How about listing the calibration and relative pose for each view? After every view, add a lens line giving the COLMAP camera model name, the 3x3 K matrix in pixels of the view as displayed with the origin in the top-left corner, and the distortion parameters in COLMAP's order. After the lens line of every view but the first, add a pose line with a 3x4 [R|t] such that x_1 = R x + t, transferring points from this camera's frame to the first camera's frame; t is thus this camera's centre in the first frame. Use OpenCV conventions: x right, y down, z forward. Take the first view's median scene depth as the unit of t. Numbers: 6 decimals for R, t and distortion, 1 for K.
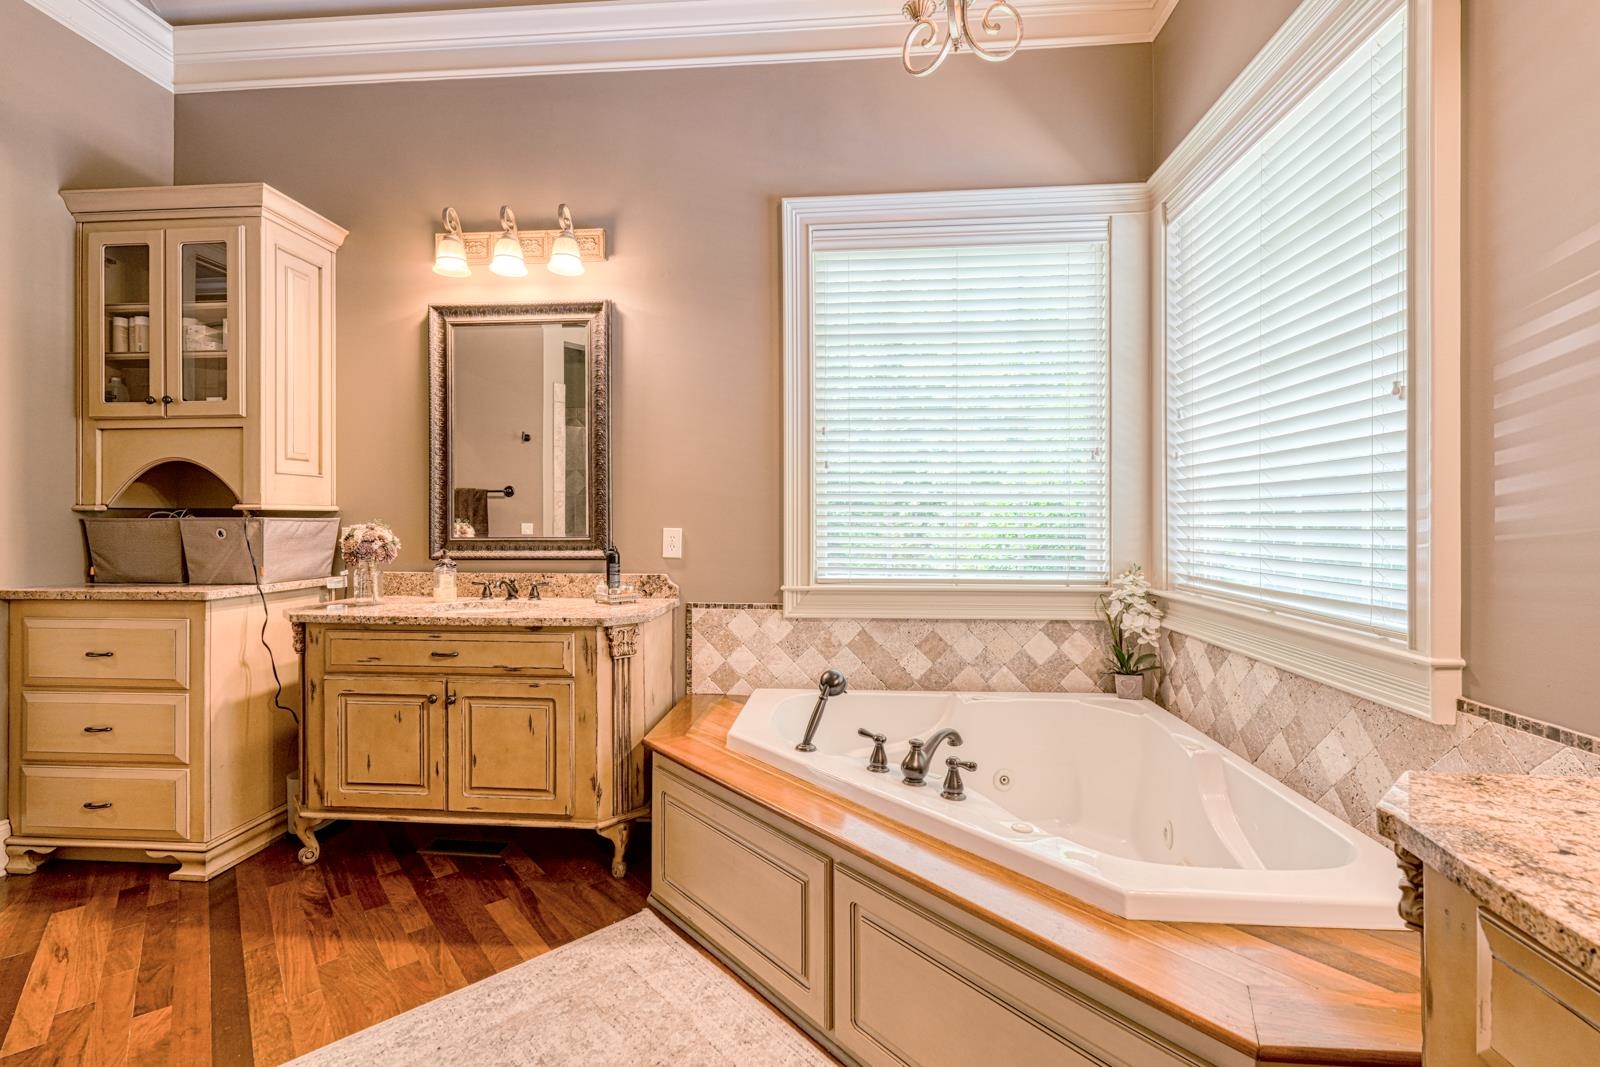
lens RADIAL K [[707.0, 0, 794.5], [0, 707.0, 518.3], [0, 0, 1]] dist [0.002237, 0.000474]
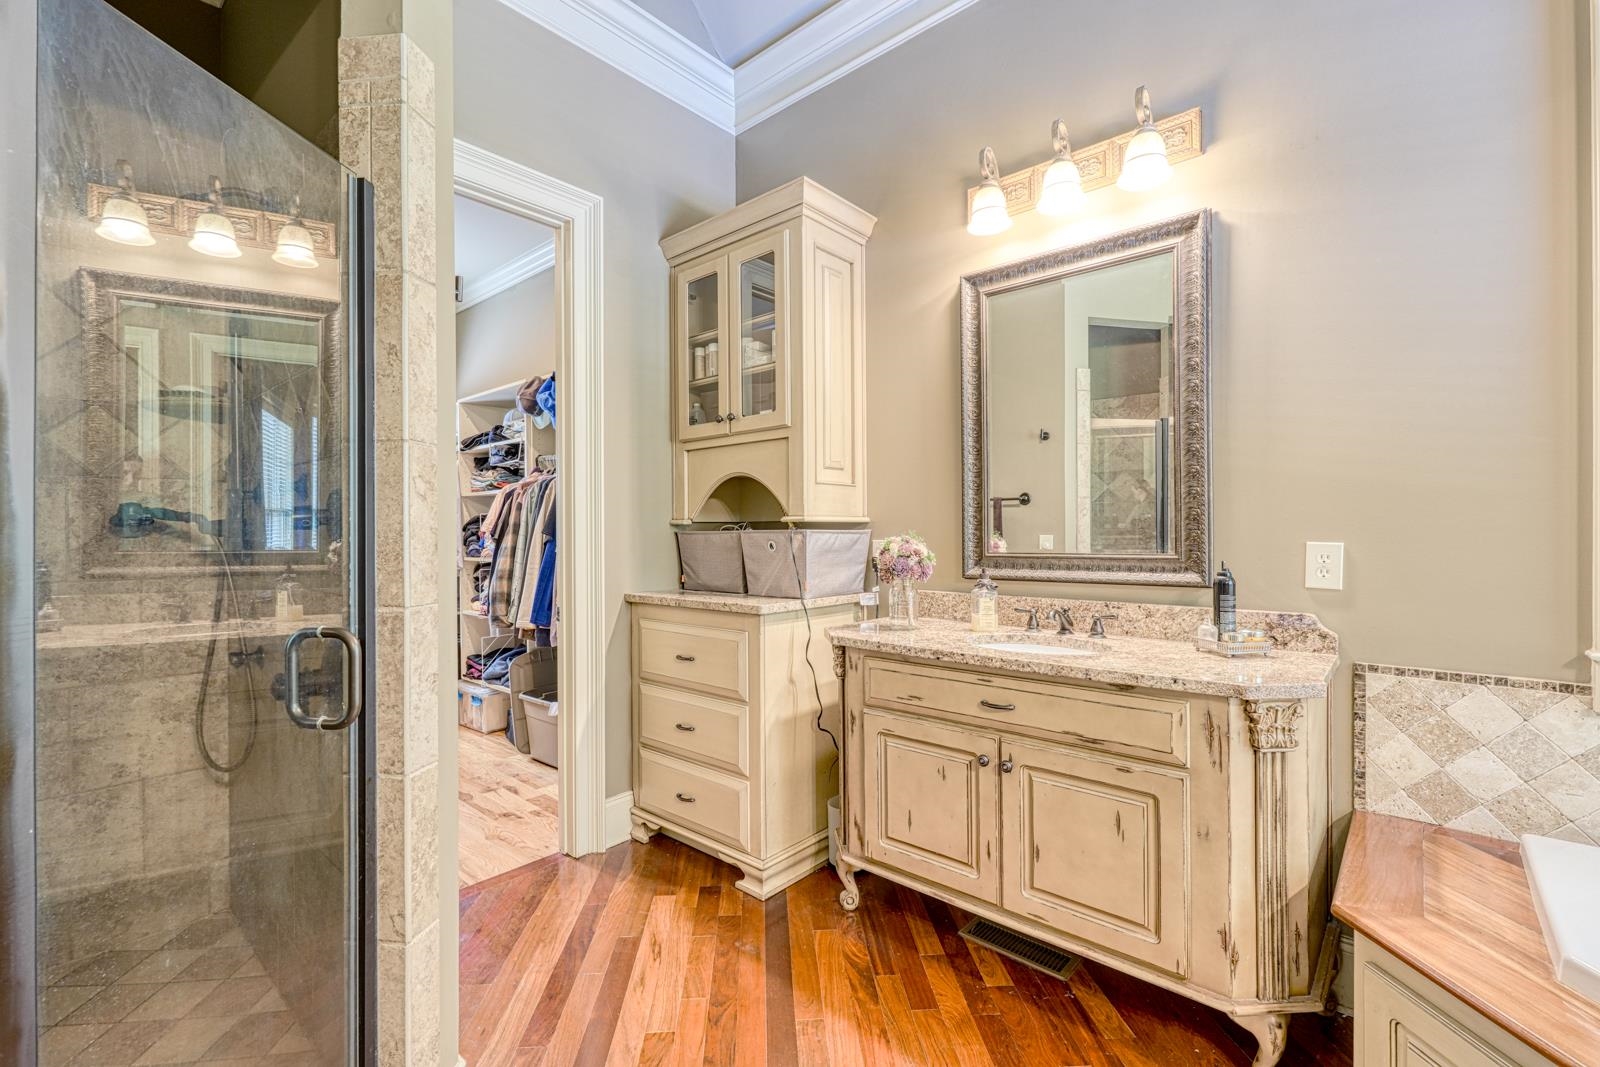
lens RADIAL K [[707.0, 0, 792.4], [0, 707.0, 532.3], [0, 0, 1]] dist [0.002237, 0.000474]
pose [[0.794694, -0.004493, -0.606993, -0.184604], [0.007033, 0.999974, 0.001806, 0.000529], [0.606969, -0.005704, 0.794705, 0.228960]]
